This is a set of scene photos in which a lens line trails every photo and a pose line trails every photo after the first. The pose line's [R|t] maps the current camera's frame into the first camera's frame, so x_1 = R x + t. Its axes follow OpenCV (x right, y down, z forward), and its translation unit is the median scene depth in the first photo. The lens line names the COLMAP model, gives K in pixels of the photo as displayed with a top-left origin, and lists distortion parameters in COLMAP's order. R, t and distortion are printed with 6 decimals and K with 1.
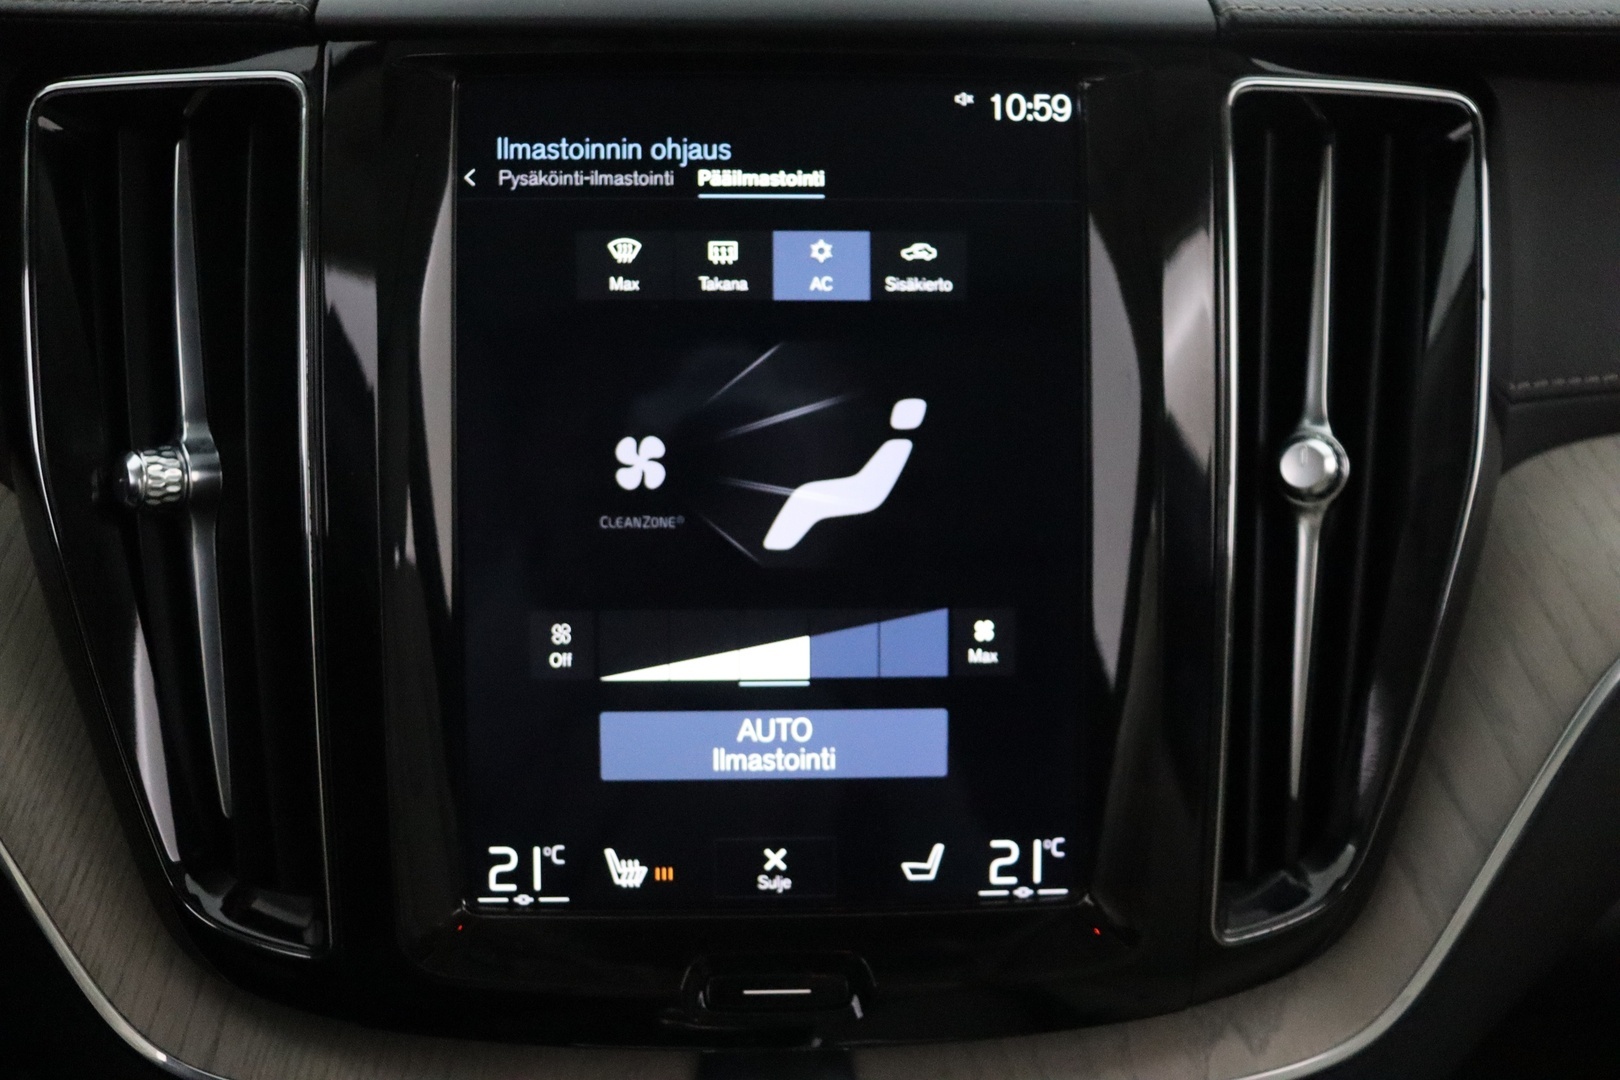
lens RADIAL K [[1649.4, 0, 834.7], [0, 1649.4, 534.3], [0, 0, 1]] dist [-0.023937, 0.000000]
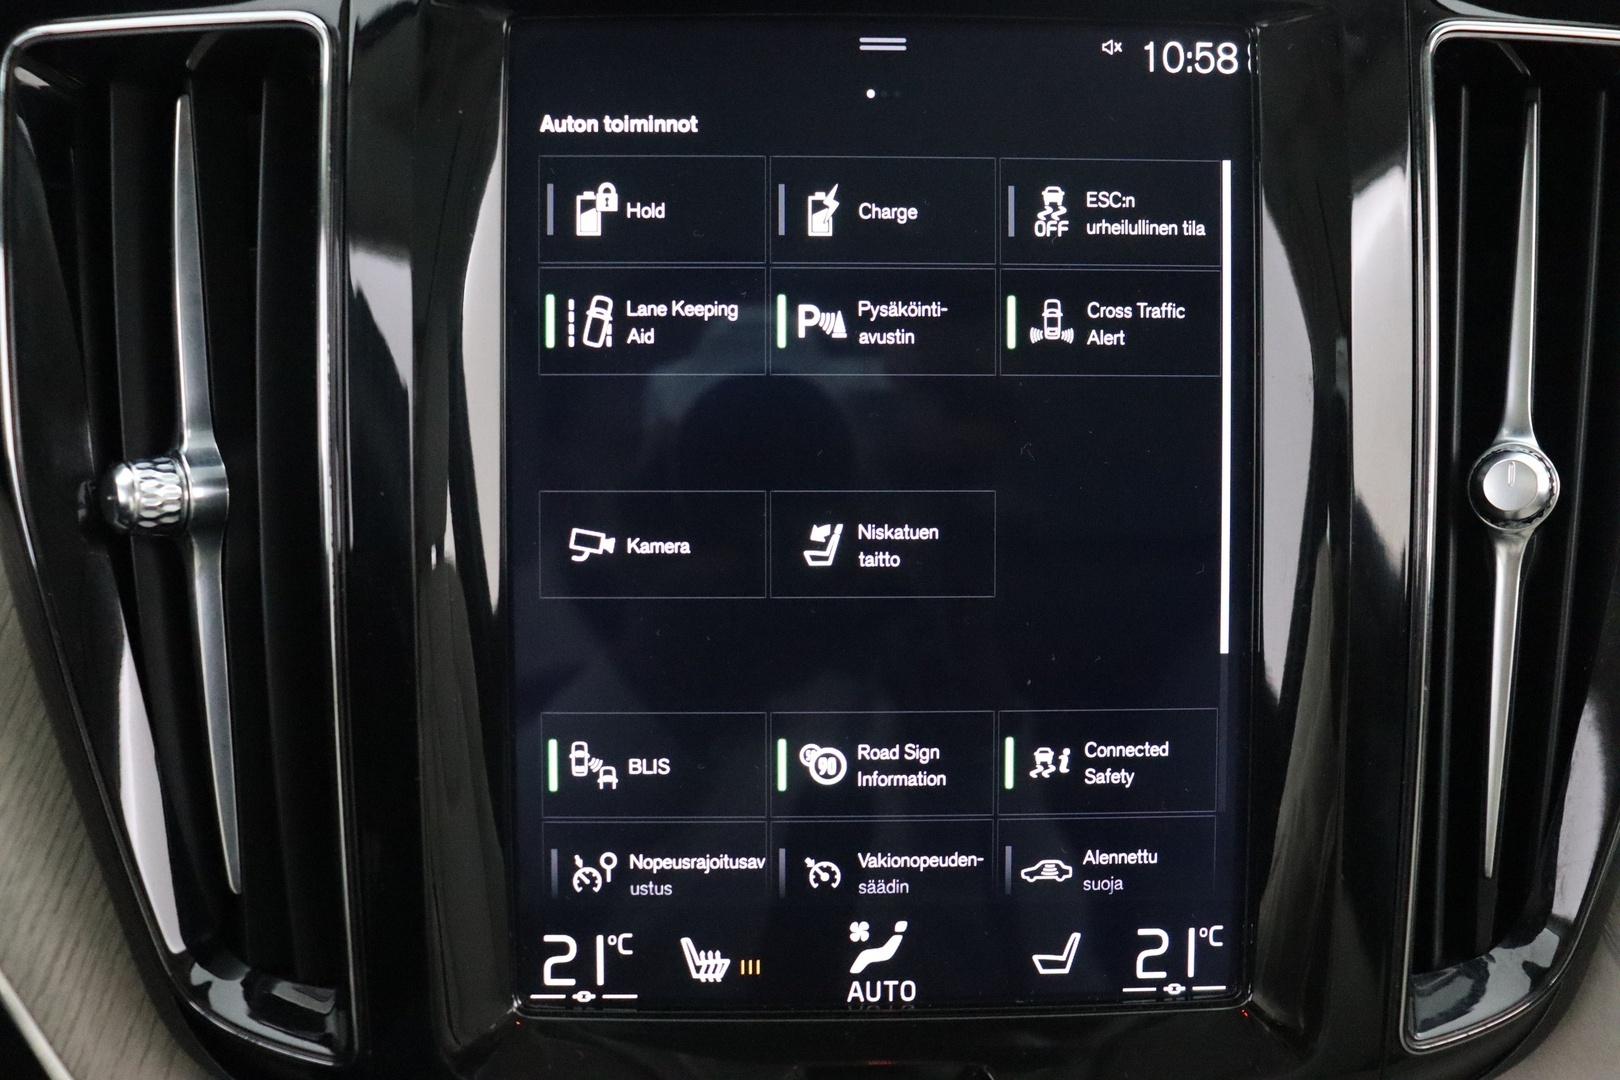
lens RADIAL K [[1649.4, 0, 851.0], [0, 1649.4, 516.3], [0, 0, 1]] dist [-0.023937, 0.000000]
pose [[0.999946, 0.003081, -0.009970, -0.043537], [-0.003049, 0.999990, 0.003271, -0.026964], [0.009980, -0.003240, 0.999945, 0.155460]]
